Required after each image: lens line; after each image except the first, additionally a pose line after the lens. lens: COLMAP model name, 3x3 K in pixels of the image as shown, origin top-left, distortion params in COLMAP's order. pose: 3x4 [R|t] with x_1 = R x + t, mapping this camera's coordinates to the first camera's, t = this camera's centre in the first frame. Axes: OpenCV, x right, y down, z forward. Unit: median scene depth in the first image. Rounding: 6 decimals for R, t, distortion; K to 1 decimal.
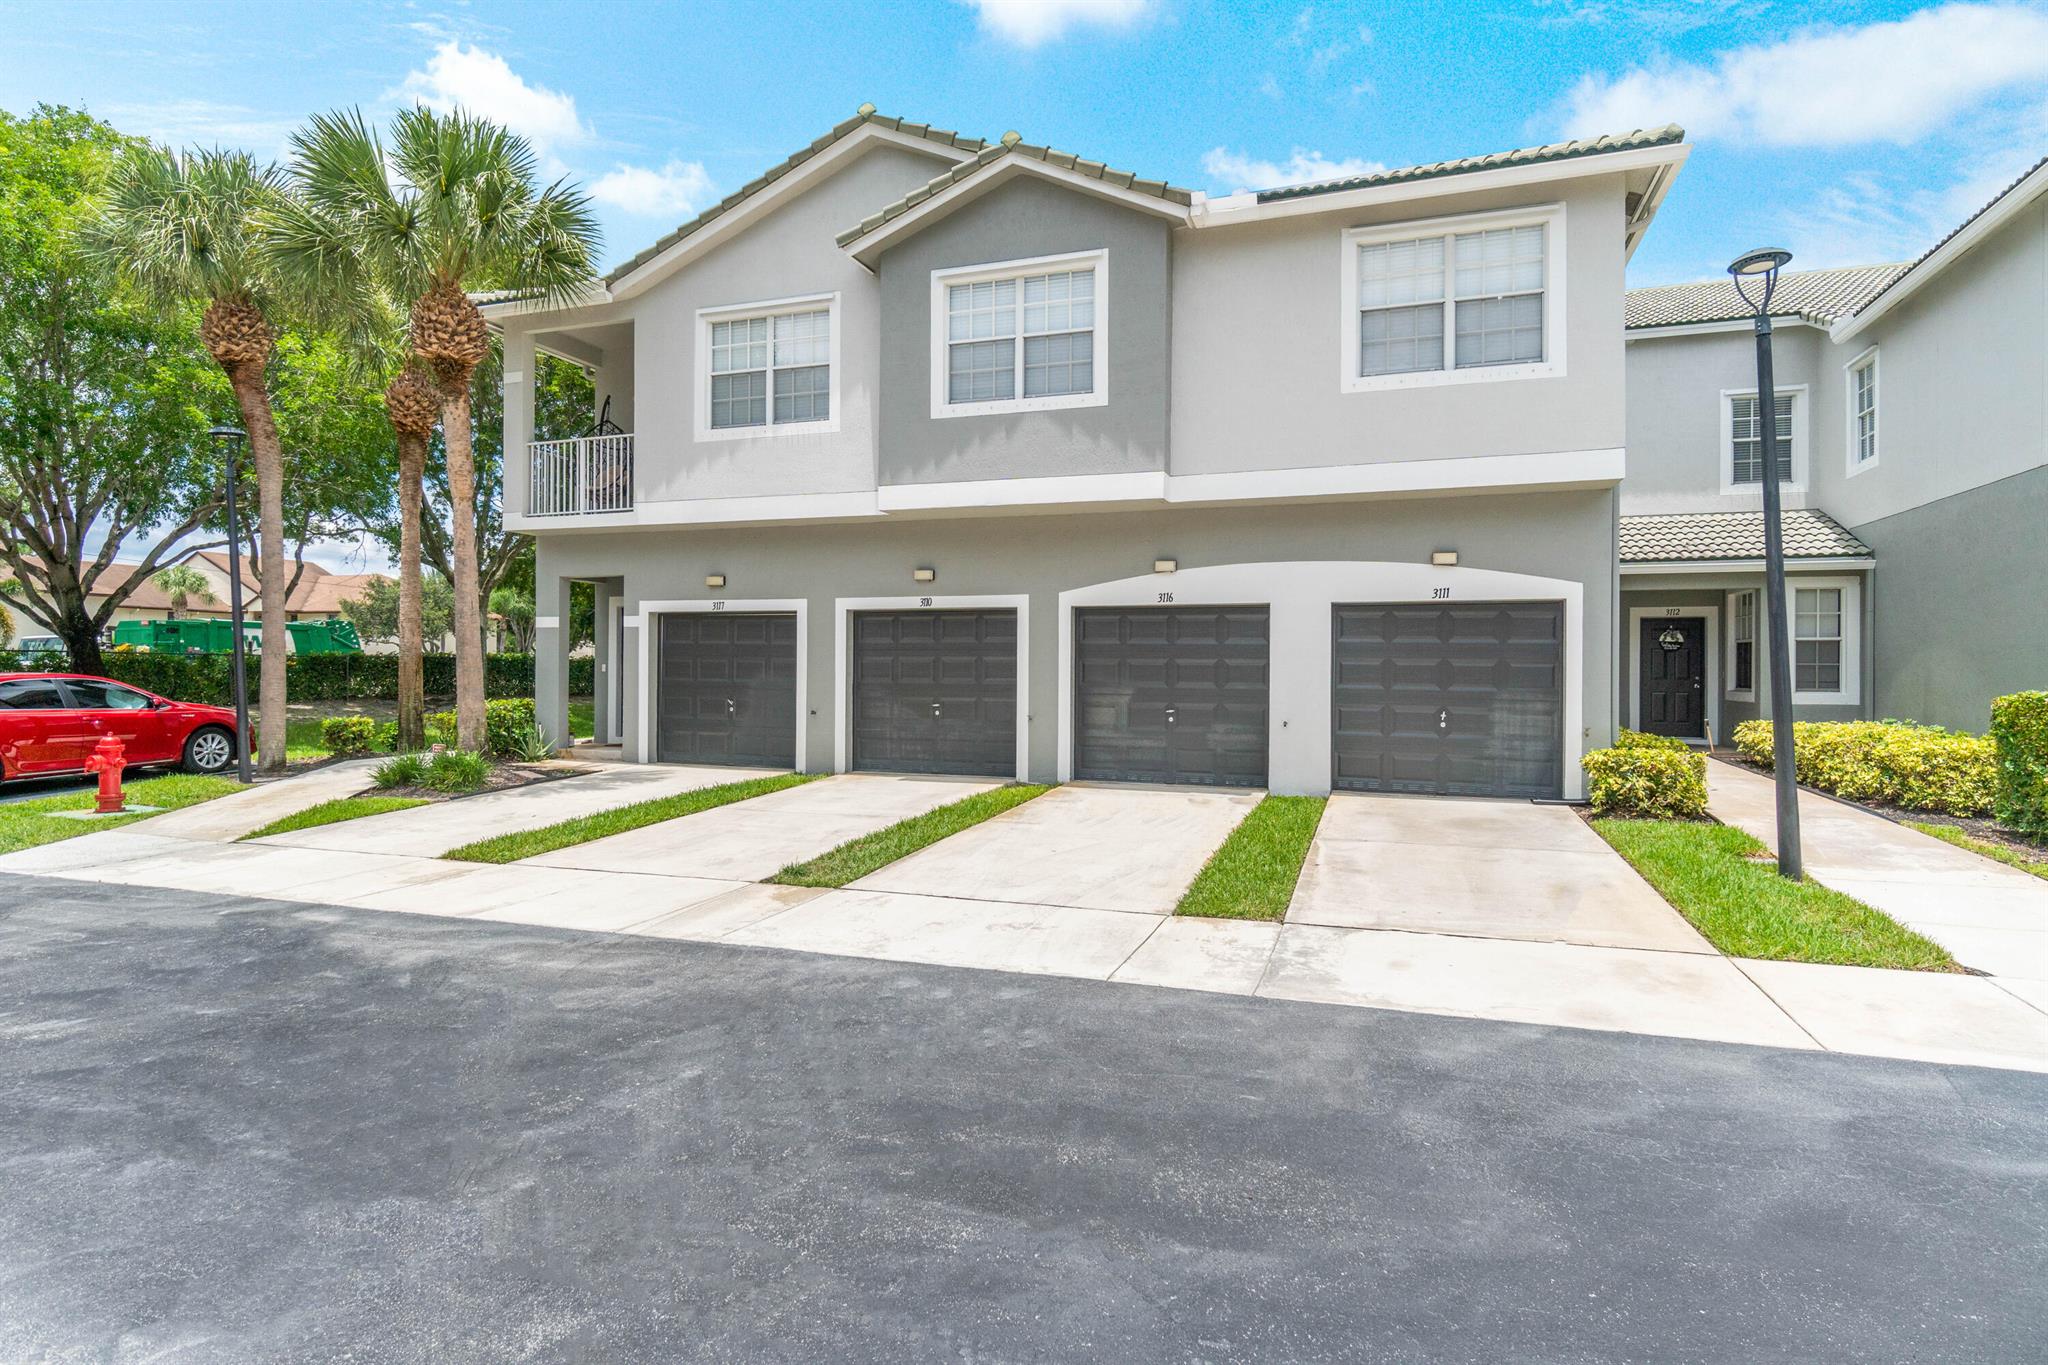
lens RADIAL K [[1063.1, 0, 1045.1], [0, 1063.1, 675.6], [0, 0, 1]] dist [0.001256, -0.000627]
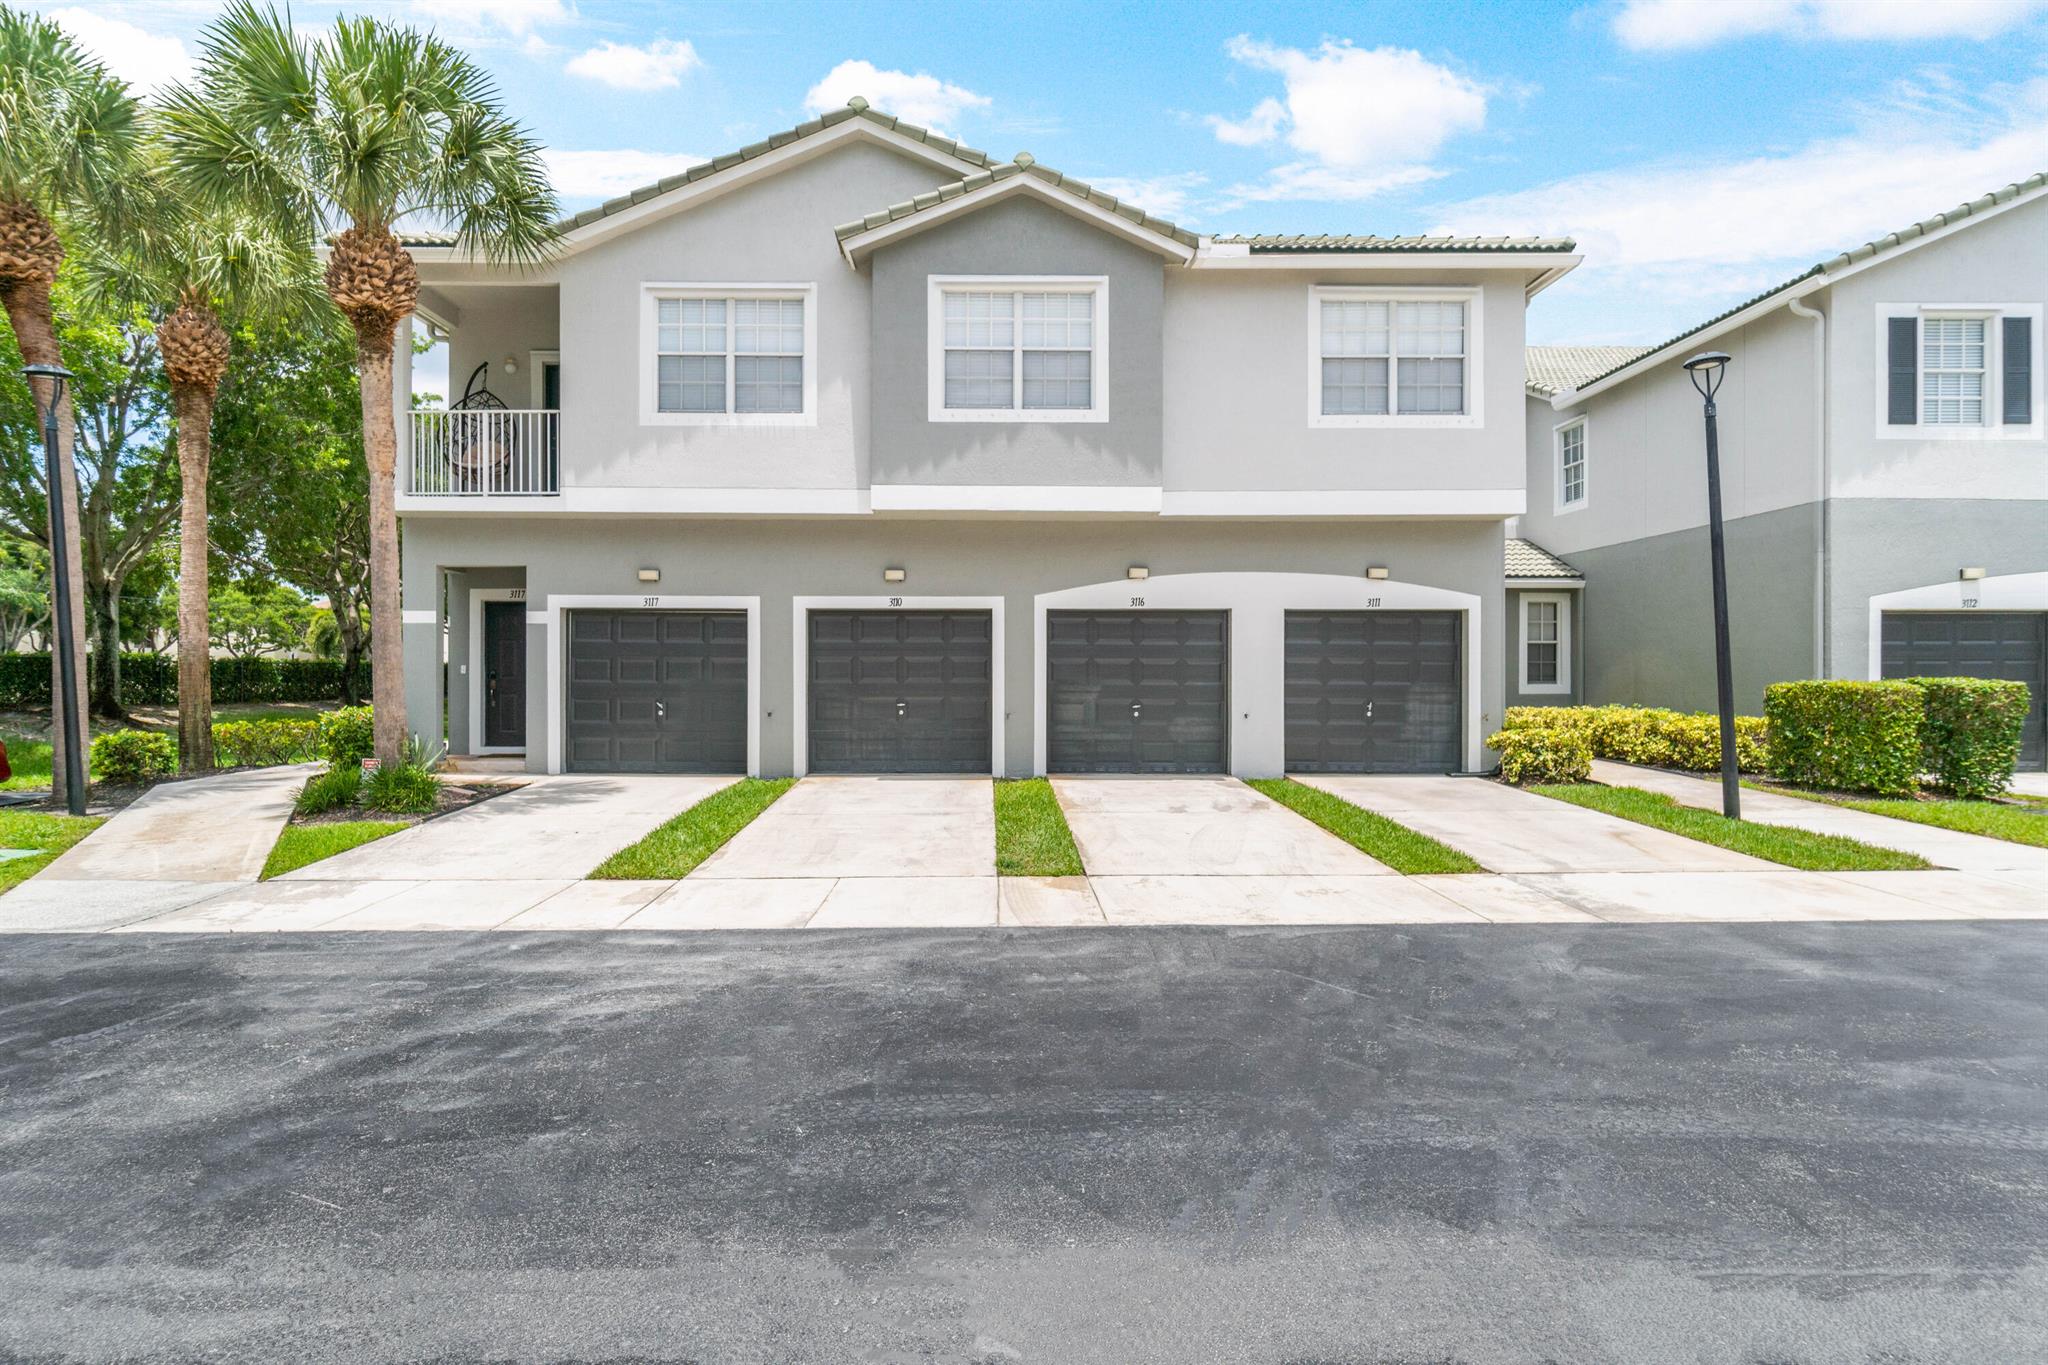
lens RADIAL K [[1063.1, 0, 1029.0], [0, 1063.1, 679.2], [0, 0, 1]] dist [0.001256, -0.000627]
pose [[0.942004, -0.007609, 0.335516, -0.358220], [0.006405, 0.999968, 0.004694, -0.000296], [-0.335541, -0.002273, 0.942023, 0.014491]]
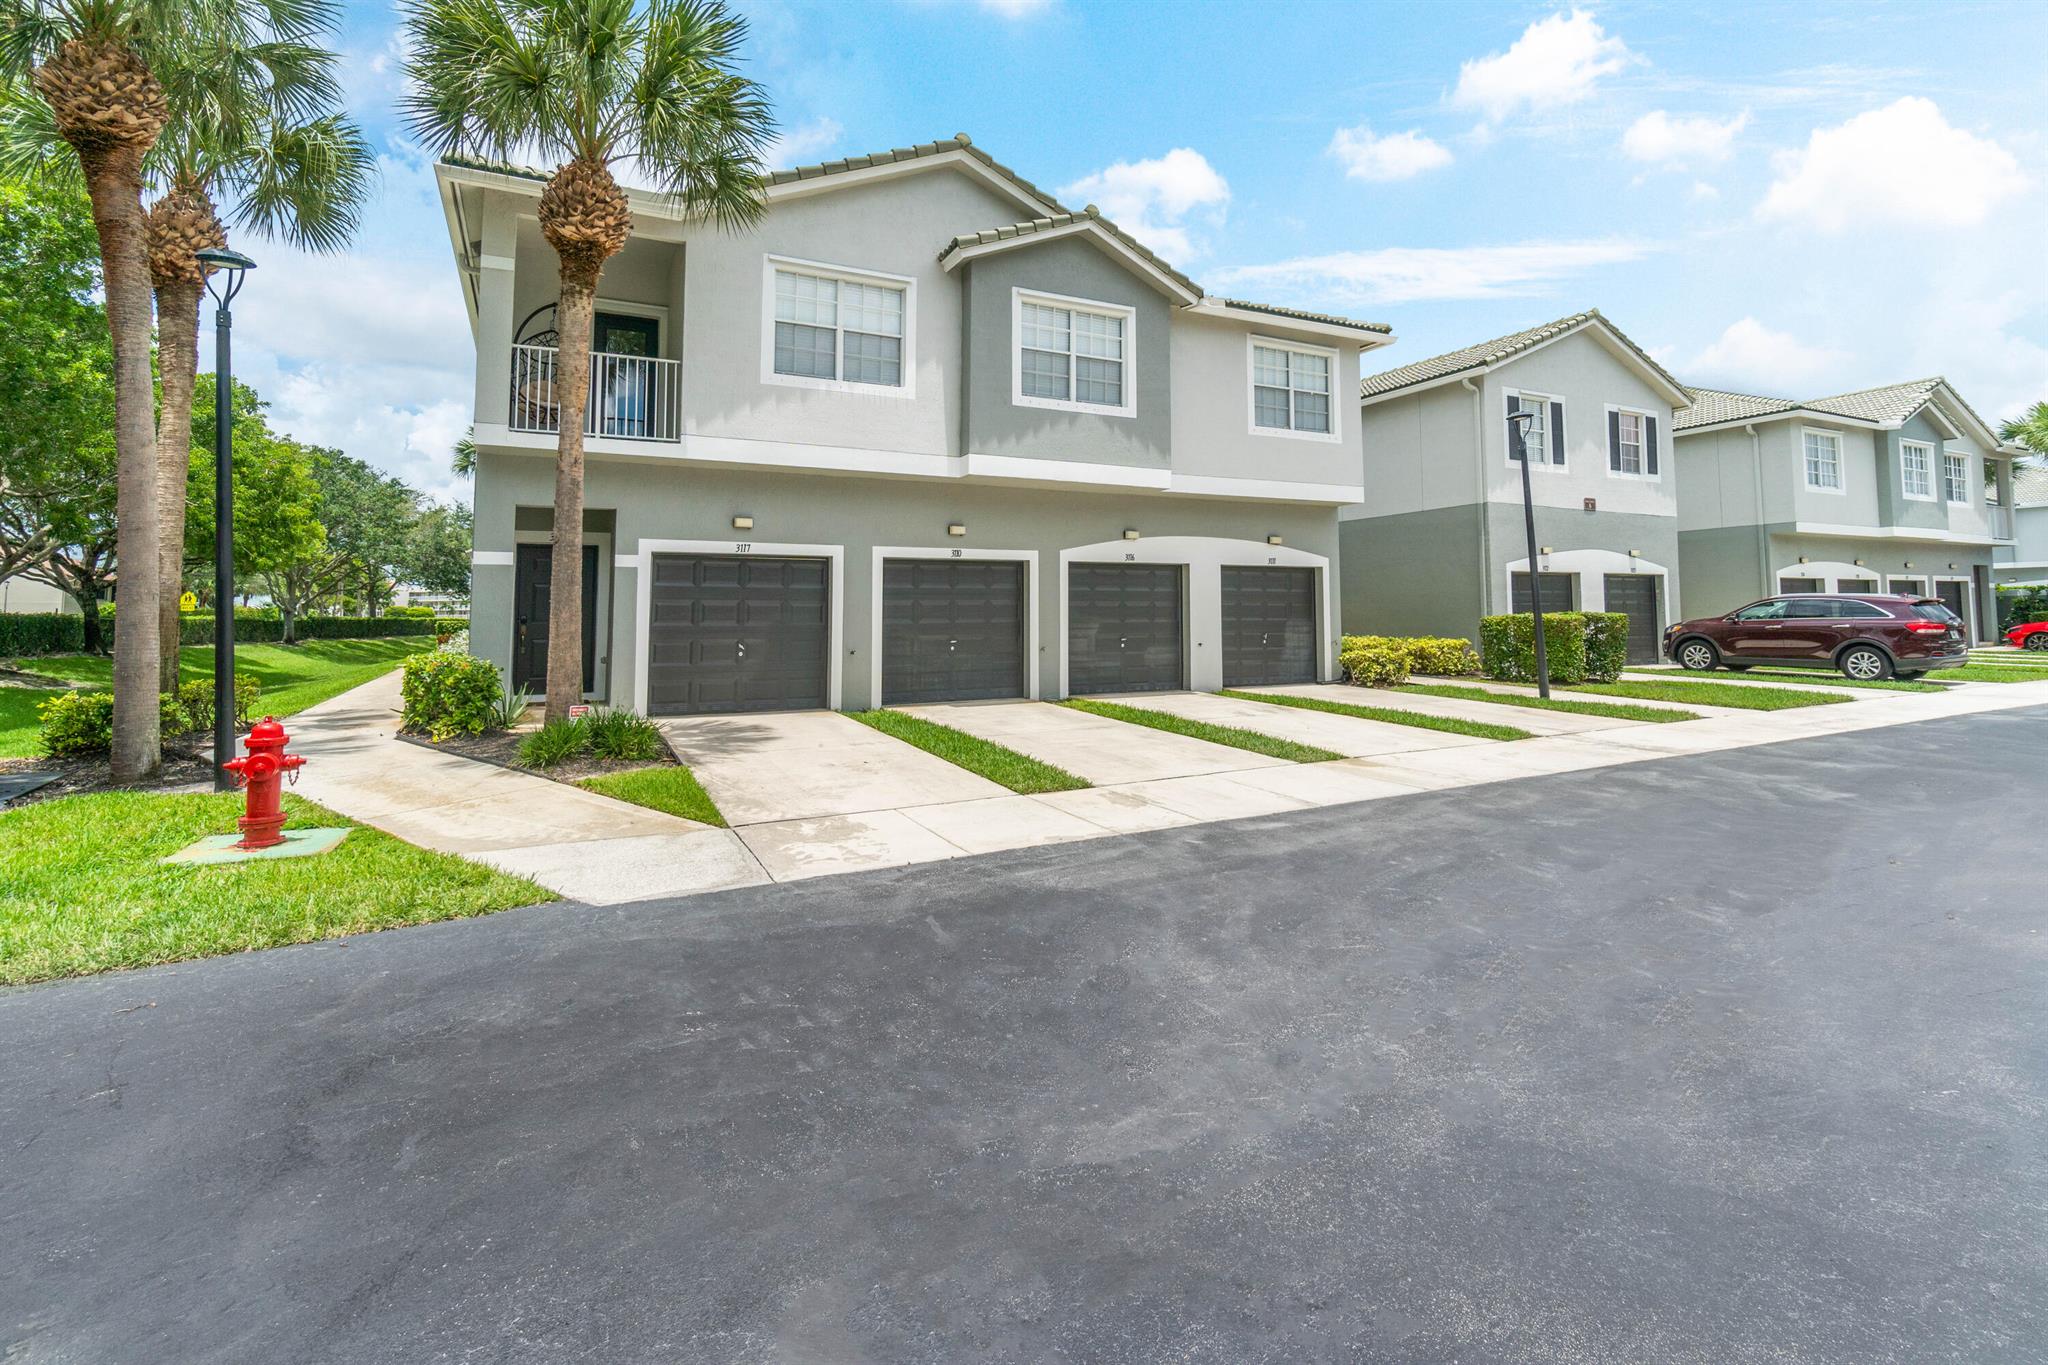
lens RADIAL K [[888.9, 0, 1004.3], [0, 888.9, 556.8], [0, 0, 1]] dist [-0.007863, 0.000074]
pose [[0.713337, 0.033298, 0.700030, -0.821743], [0.012599, 0.998100, -0.060314, -0.006213], [-0.700708, 0.051844, 0.711562, 0.290403]]
